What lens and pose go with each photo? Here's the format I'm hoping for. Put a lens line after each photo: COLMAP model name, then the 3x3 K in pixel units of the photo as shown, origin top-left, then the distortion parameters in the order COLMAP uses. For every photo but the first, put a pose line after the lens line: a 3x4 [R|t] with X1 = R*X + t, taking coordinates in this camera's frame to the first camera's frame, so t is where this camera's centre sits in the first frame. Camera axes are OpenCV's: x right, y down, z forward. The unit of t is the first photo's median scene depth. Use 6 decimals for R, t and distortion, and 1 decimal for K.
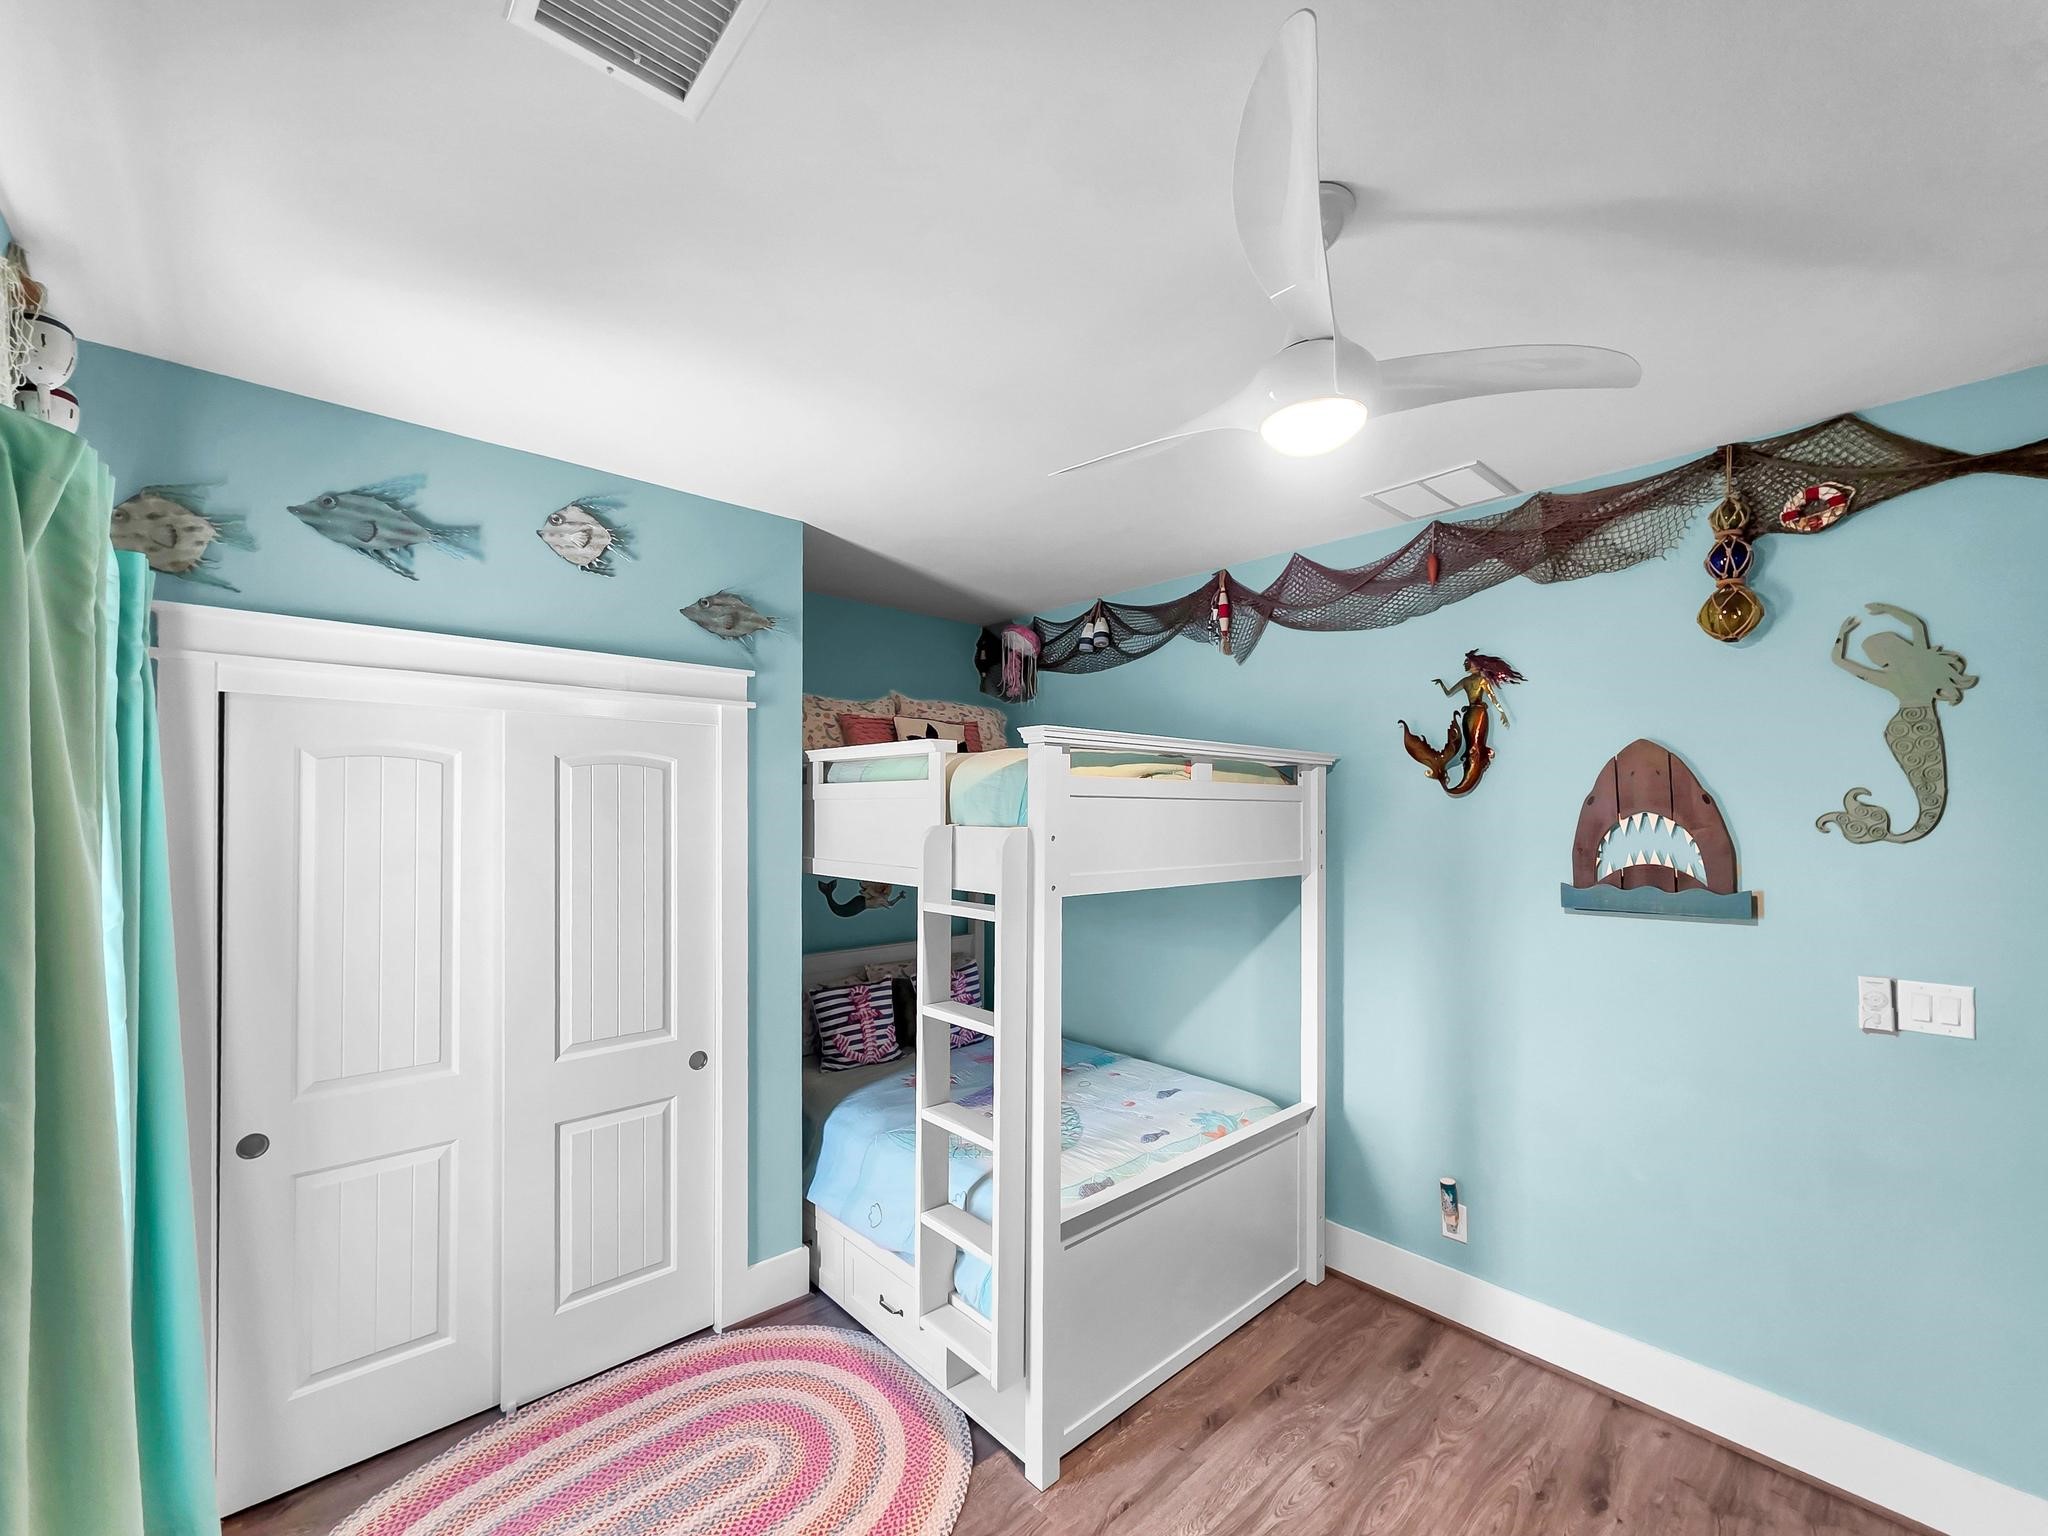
lens RADIAL K [[832.6, 0, 1023.4], [0, 832.6, 816.1], [0, 0, 1]] dist [-0.000847, -0.000088]
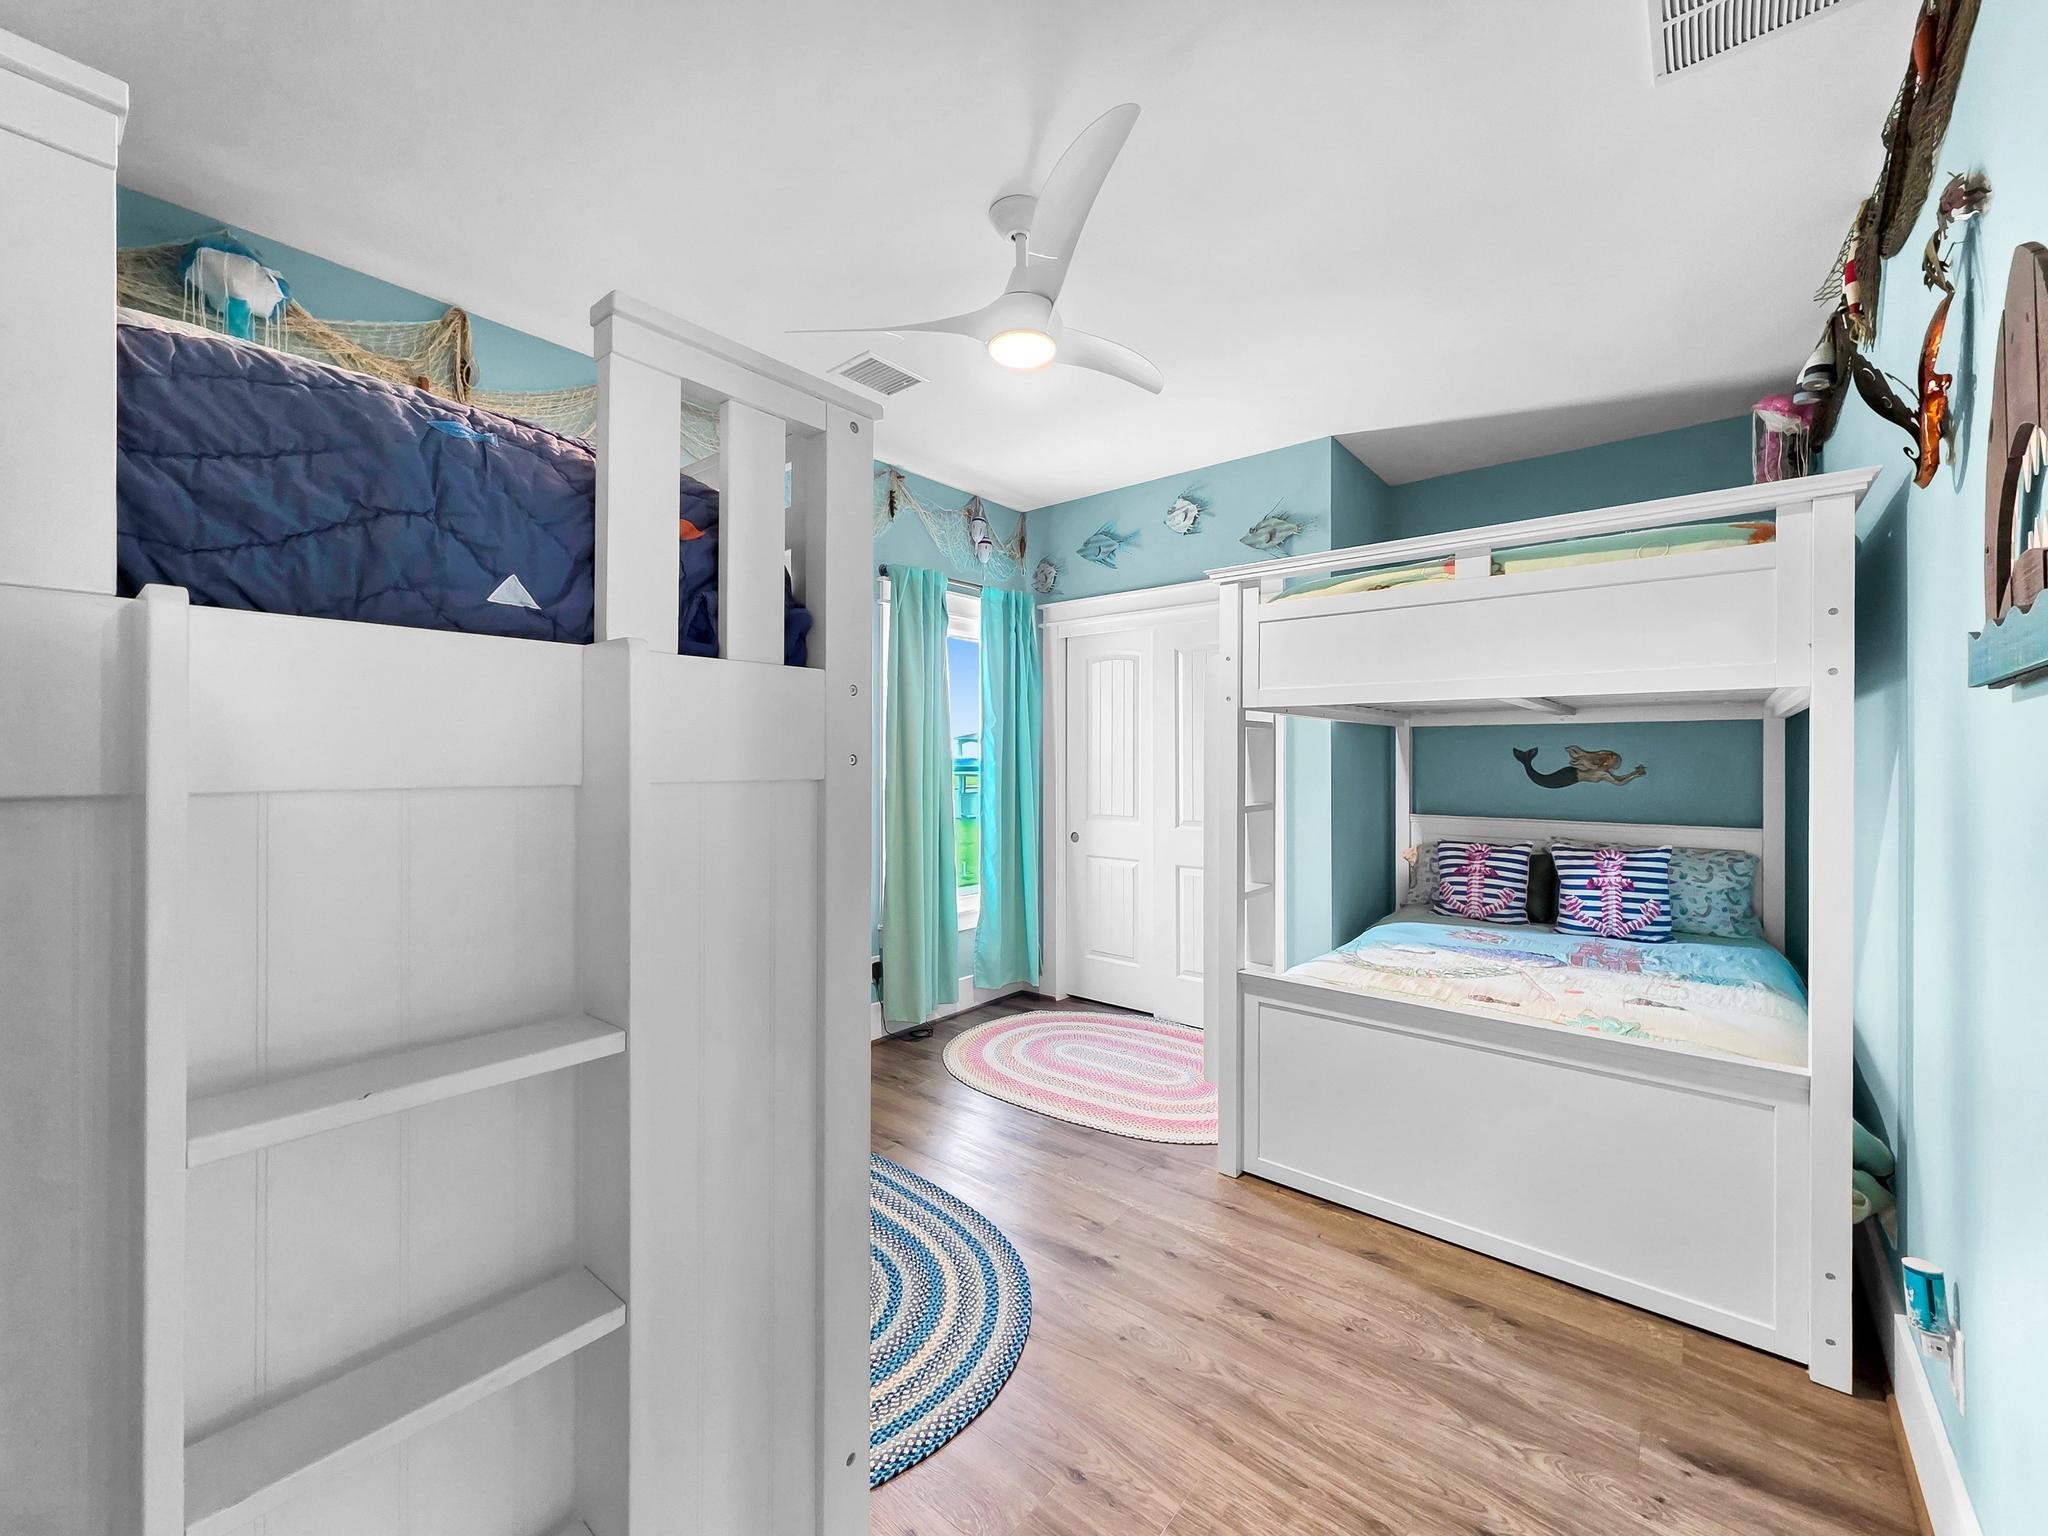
lens RADIAL K [[818.5, 0, 1024.0], [0, 818.5, 768.0], [0, 0, 1]] dist [0.000555, 0.000129]
pose [[0.144700, 0.008419, -0.989440, 1.043425], [-0.007859, 0.999942, 0.007358, 0.160220], [0.989444, 0.006712, 0.144758, 0.446263]]
